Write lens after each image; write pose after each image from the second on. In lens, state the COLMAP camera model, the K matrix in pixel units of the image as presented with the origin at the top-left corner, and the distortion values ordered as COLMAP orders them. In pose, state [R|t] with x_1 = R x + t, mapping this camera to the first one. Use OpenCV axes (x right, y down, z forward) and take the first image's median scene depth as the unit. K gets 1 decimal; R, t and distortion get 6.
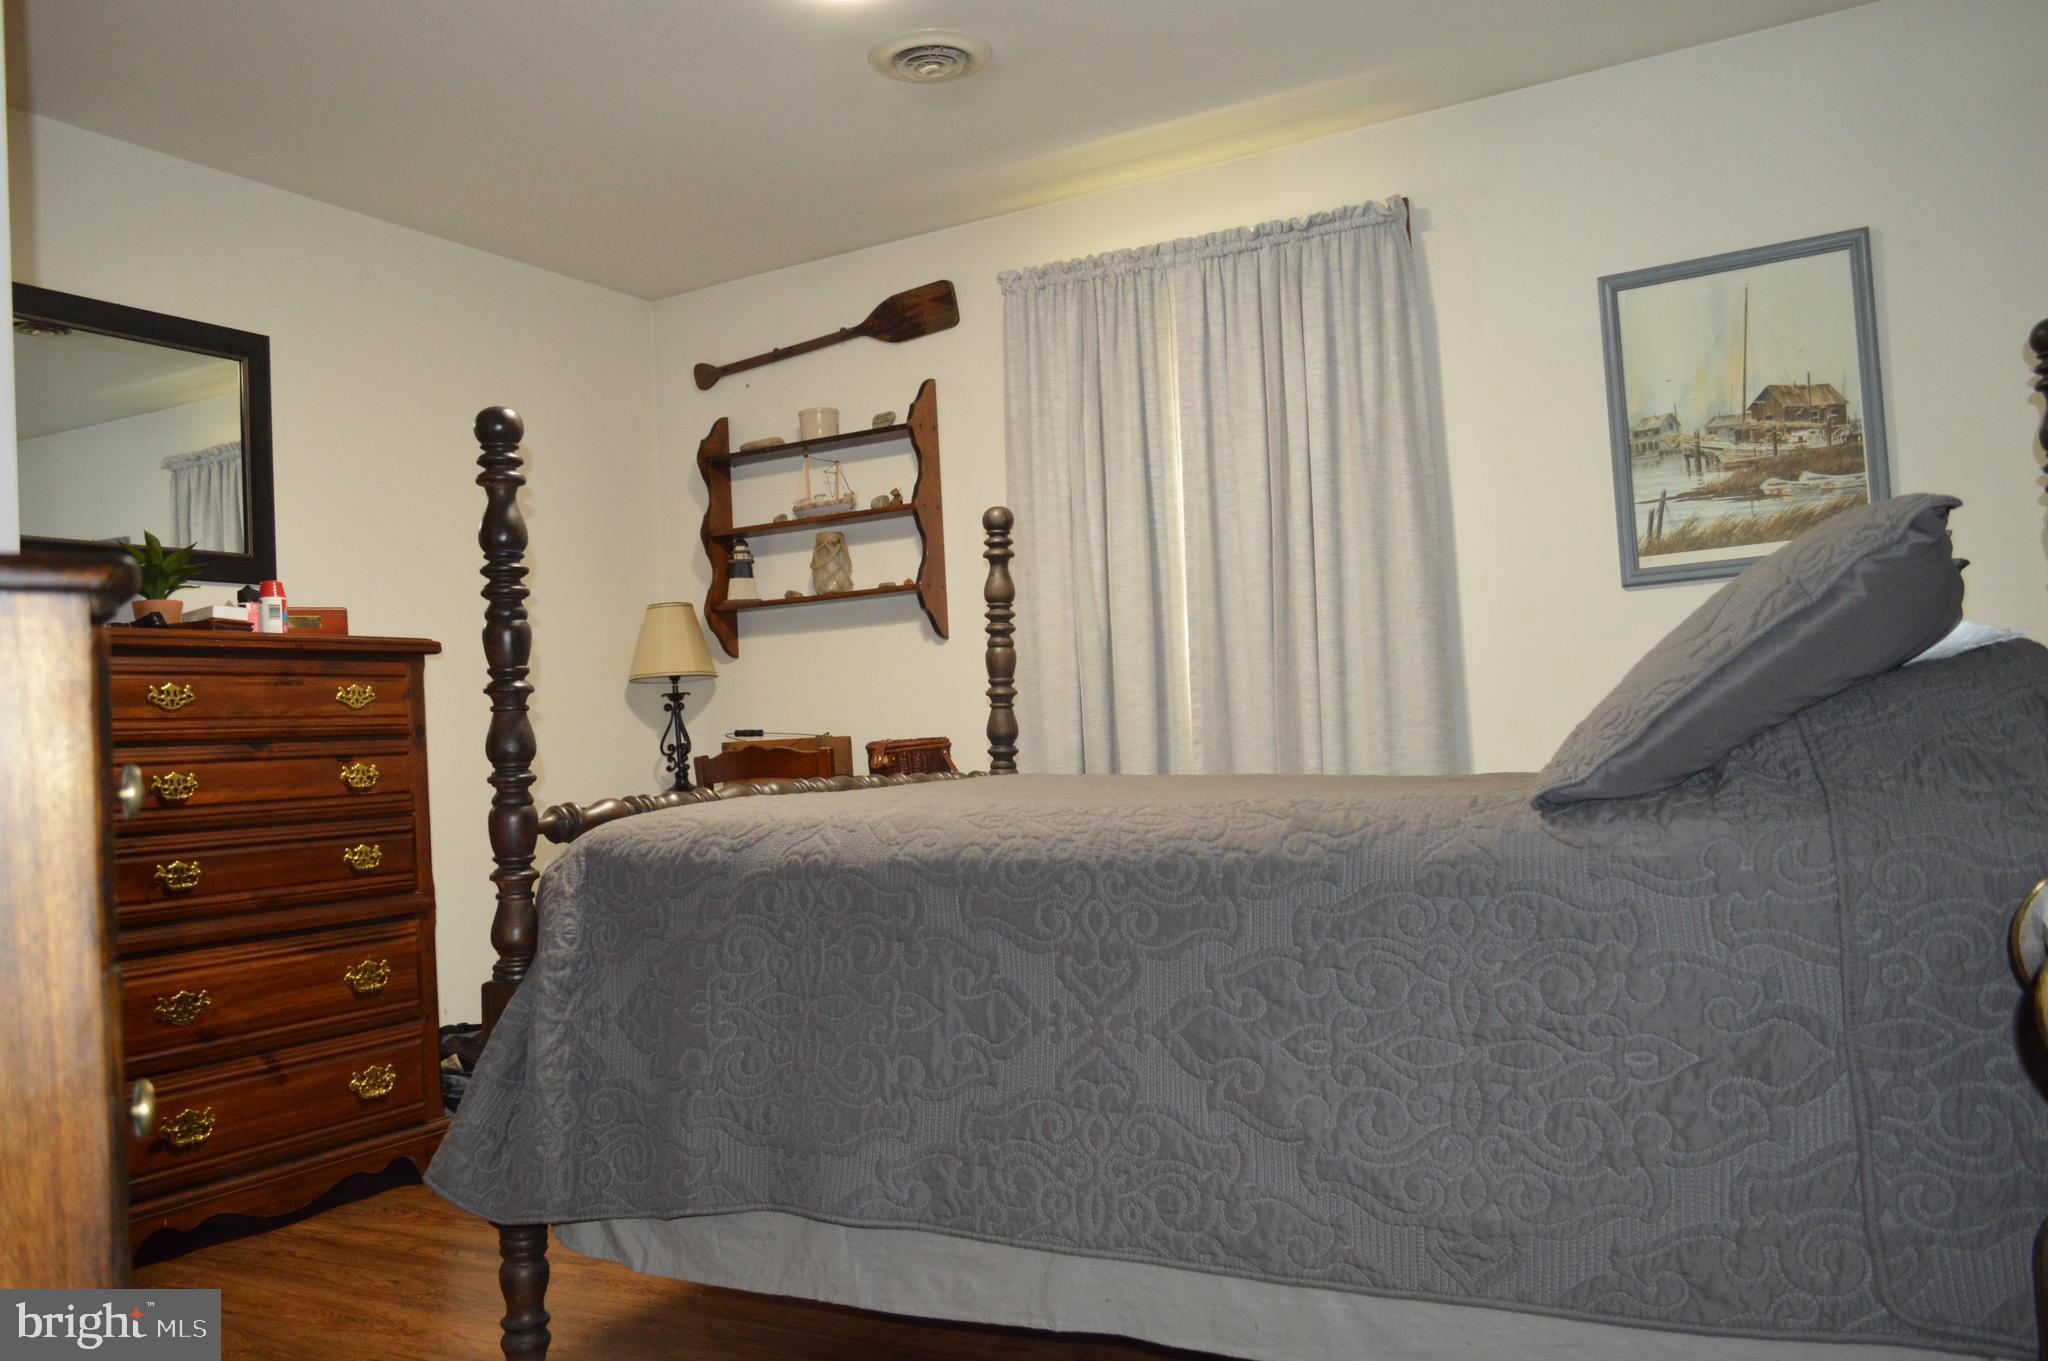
lens RADIAL K [[1619.3, 0, 1023.6], [0, 1619.3, 677.3], [0, 0, 1]] dist [-0.015863, 0.010346]
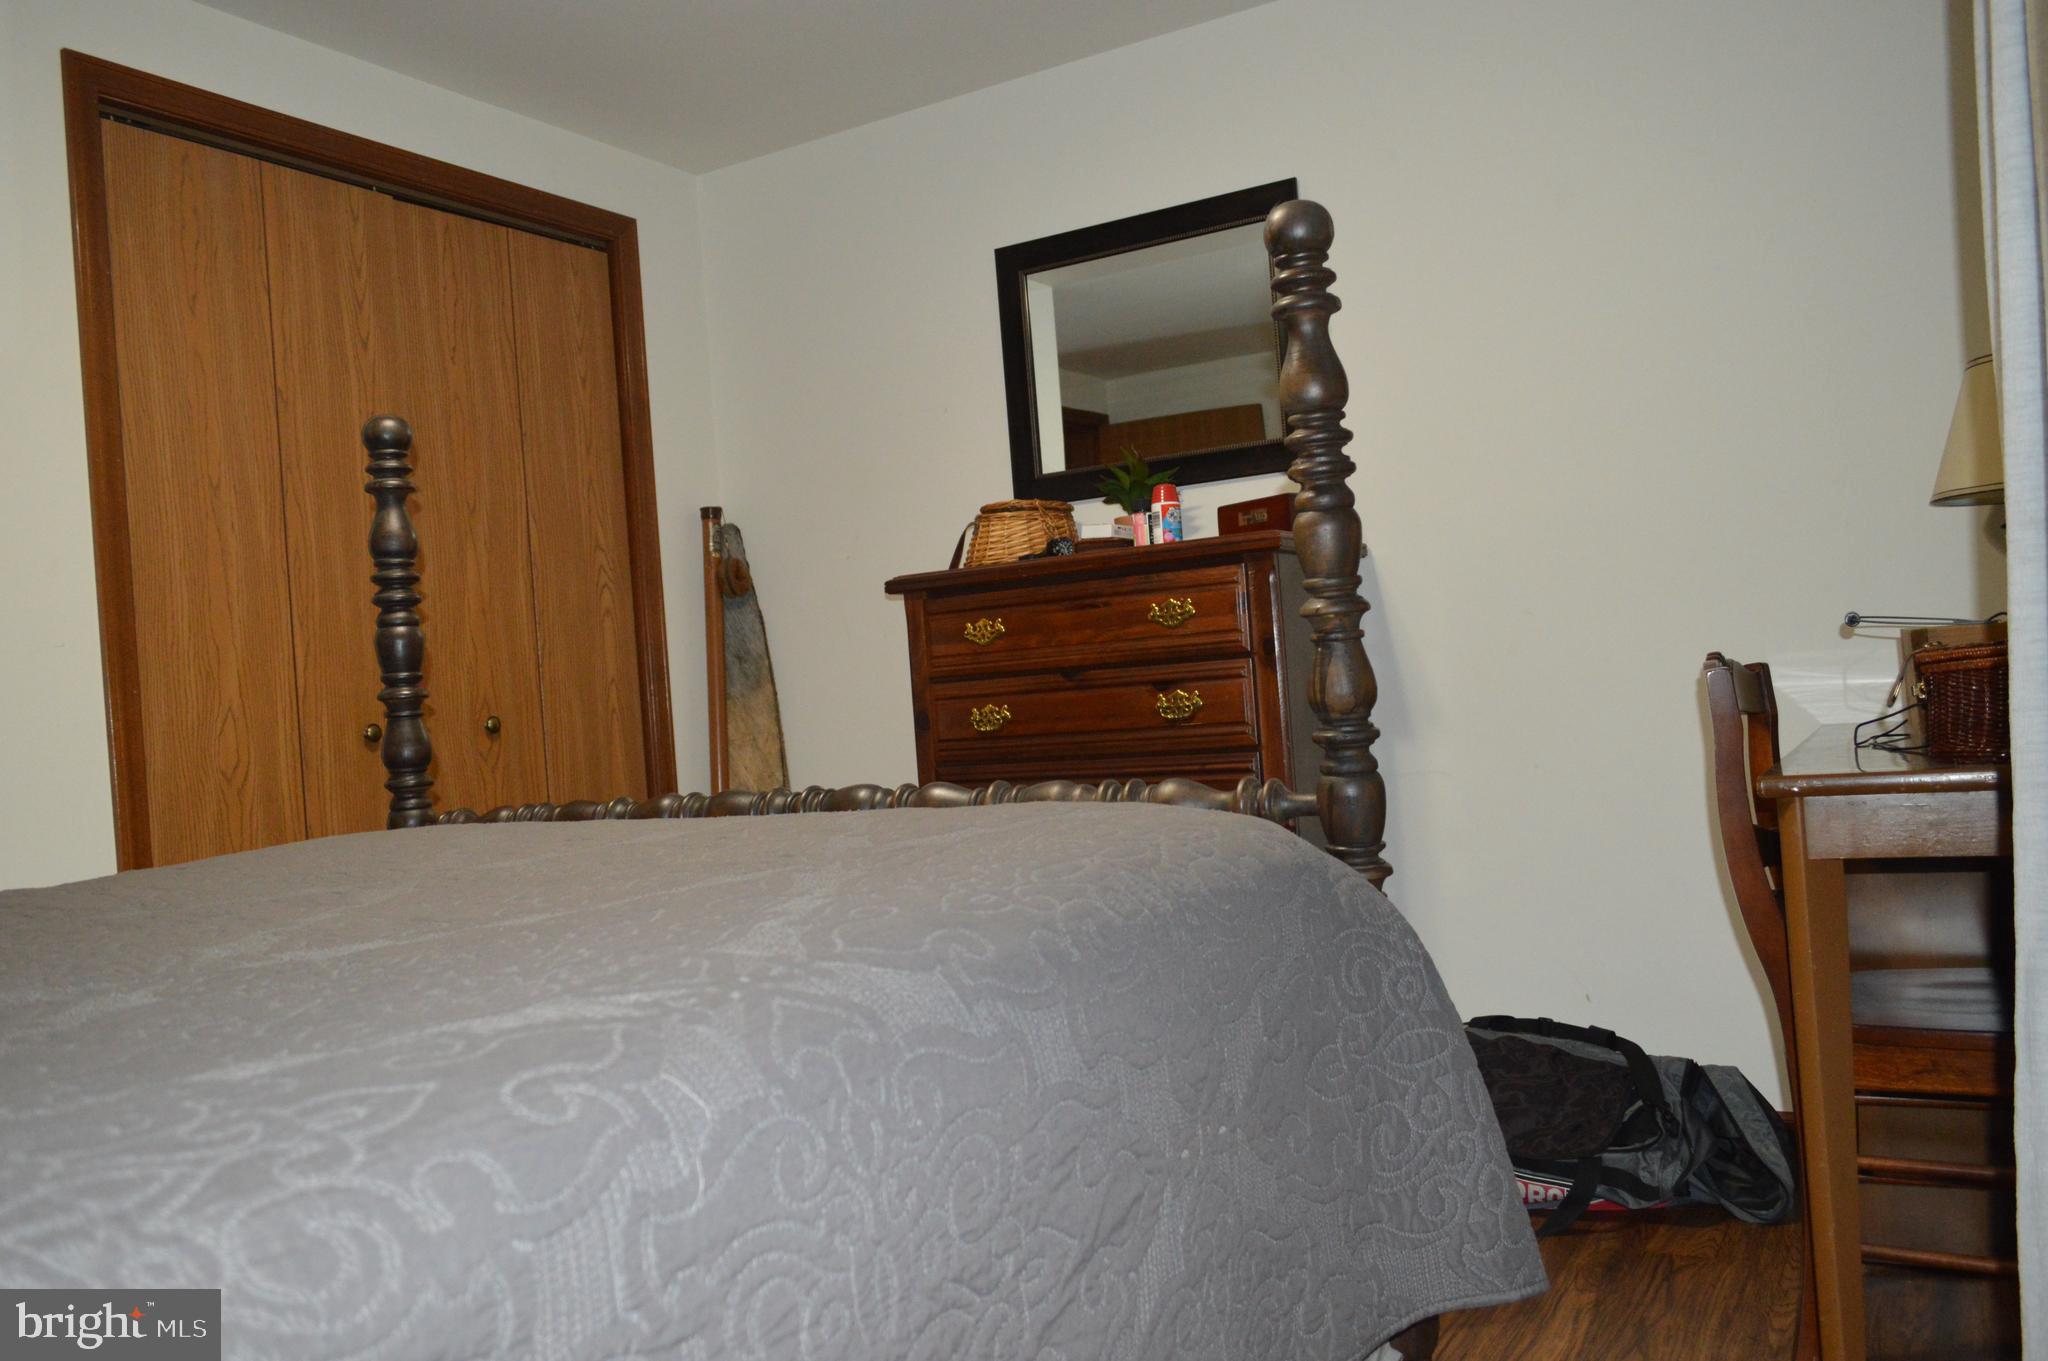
lens RADIAL K [[1619.3, 0, 1021.2], [0, 1619.3, 683.7], [0, 0, 1]] dist [-0.015863, 0.010346]
pose [[-0.002433, 0.043538, -0.999049, 0.449419], [0.113131, 0.992650, 0.042984, 0.003089], [0.993577, -0.112919, -0.007341, 0.912687]]
